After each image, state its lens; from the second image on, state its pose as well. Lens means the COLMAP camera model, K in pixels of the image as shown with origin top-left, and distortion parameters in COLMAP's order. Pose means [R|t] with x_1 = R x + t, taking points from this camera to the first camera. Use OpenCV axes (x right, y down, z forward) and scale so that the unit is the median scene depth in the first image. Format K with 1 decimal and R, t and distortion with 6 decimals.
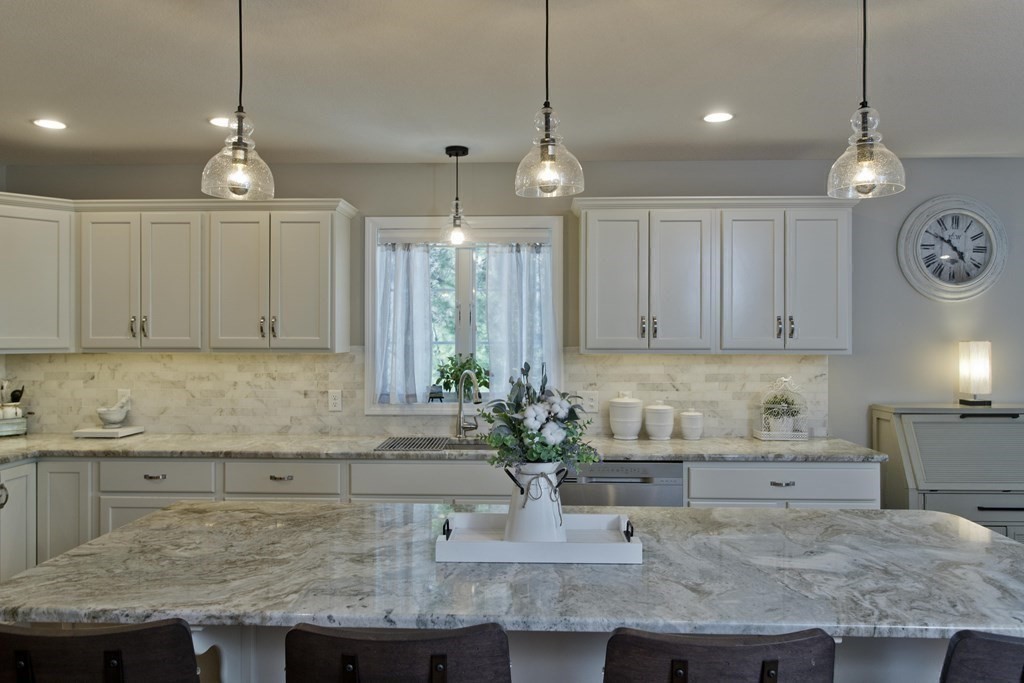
lens RADIAL K [[734.6, 0, 512.0], [0, 734.6, 341.5], [0, 0, 1]] dist [0.004149, 0.003117]
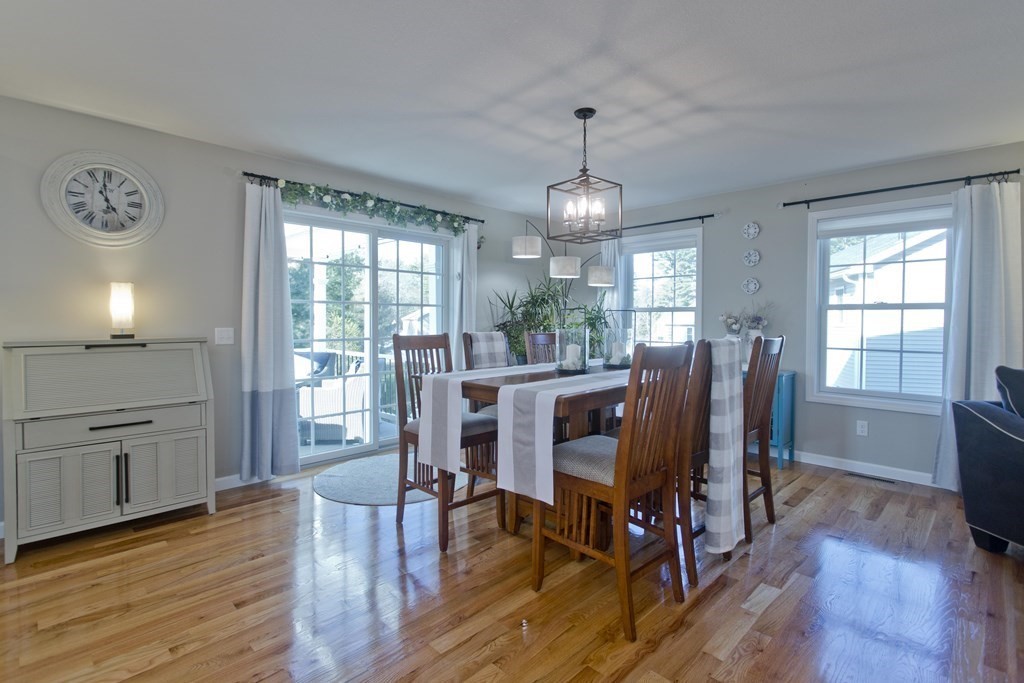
lens RADIAL K [[496.7, 0, 511.3], [0, 496.7, 329.9], [0, 0, 1]] dist [-0.003000, 0.000231]
pose [[0.689057, -0.013129, 0.724588, 0.466490], [0.000500, 0.999844, 0.017641, 0.057324], [-0.724707, -0.011794, 0.688957, 0.029365]]
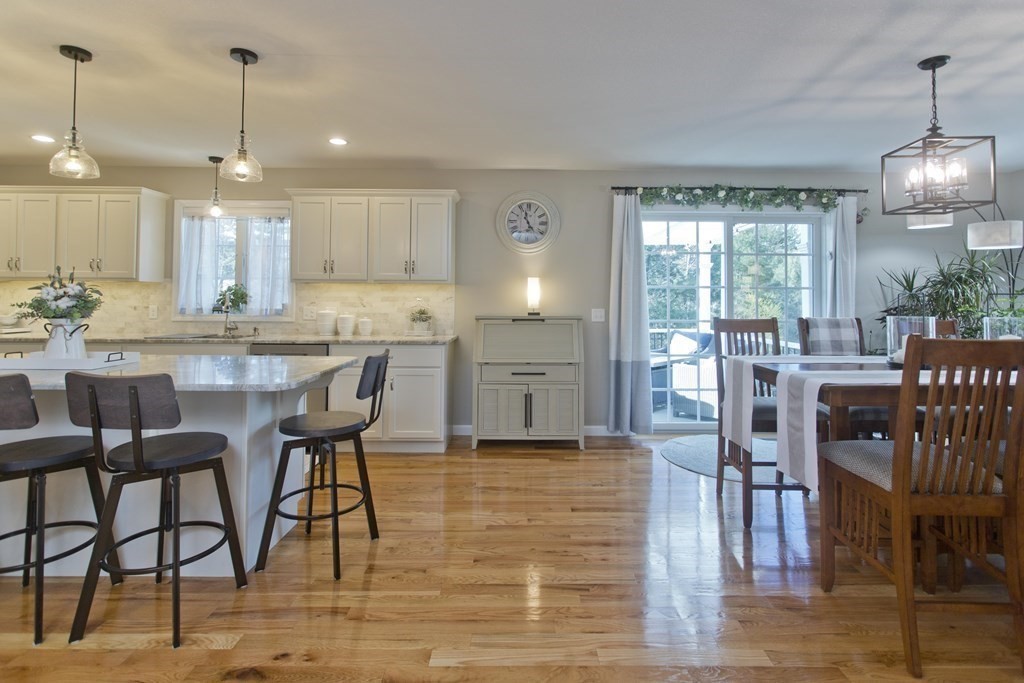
lens RADIAL K [[511.3, 0, 520.4], [0, 511.3, 285.9], [0, 0, 1]] dist [0.015562, -0.000477]
pose [[0.999619, 0.006486, 0.026821, 0.542428], [-0.005679, 0.999533, -0.030032, 0.052477], [-0.027004, 0.029868, 0.999189, -0.159569]]
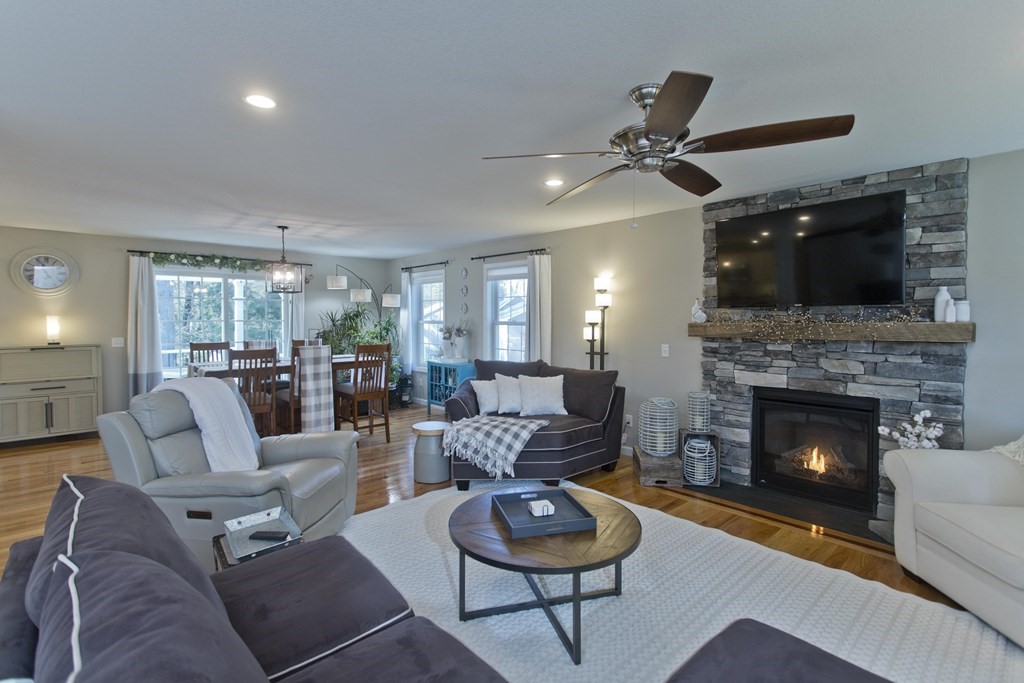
lens RADIAL K [[496.7, 0, 511.3], [0, 496.7, 329.9], [0, 0, 1]] dist [-0.003000, 0.000231]
pose [[0.723144, -0.017997, 0.690463, 0.570306], [0.002324, 0.999718, 0.023624, 0.010041], [-0.690693, -0.015479, 0.722982, -0.965379]]
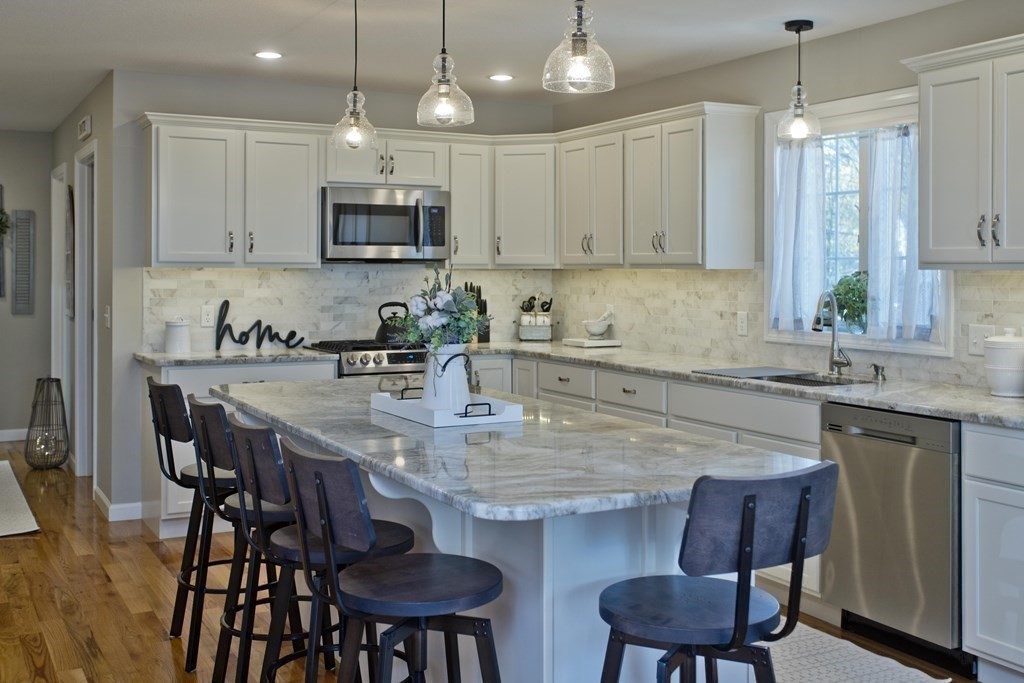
lens RADIAL K [[1109.6, 0, 509.9], [0, 1109.6, 270.0], [0, 0, 1]] dist [0.021802, -0.010917]
pose [[0.496303, 0.000848, -0.868149, 0.796989], [-0.004517, 0.999989, -0.001605, 0.019210], [0.868138, 0.004718, 0.496301, 0.087318]]
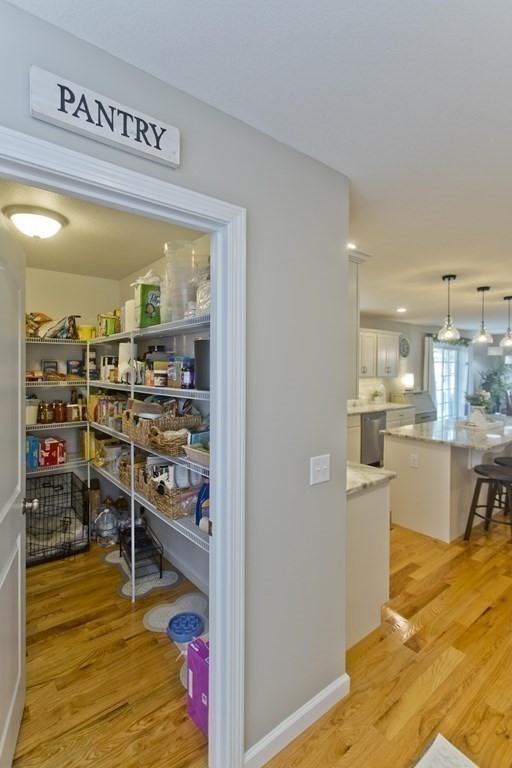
lens RADIAL K [[373.4, 0, 256.5], [0, 373.4, 369.2], [0, 0, 1]] dist [-0.000589, 0.000138]
pose [[0.761899, -0.000532, 0.647696, -1.103228], [-0.001319, 0.999996, 0.002372, -0.024223], [-0.647694, -0.002662, 0.761896, 0.082165]]
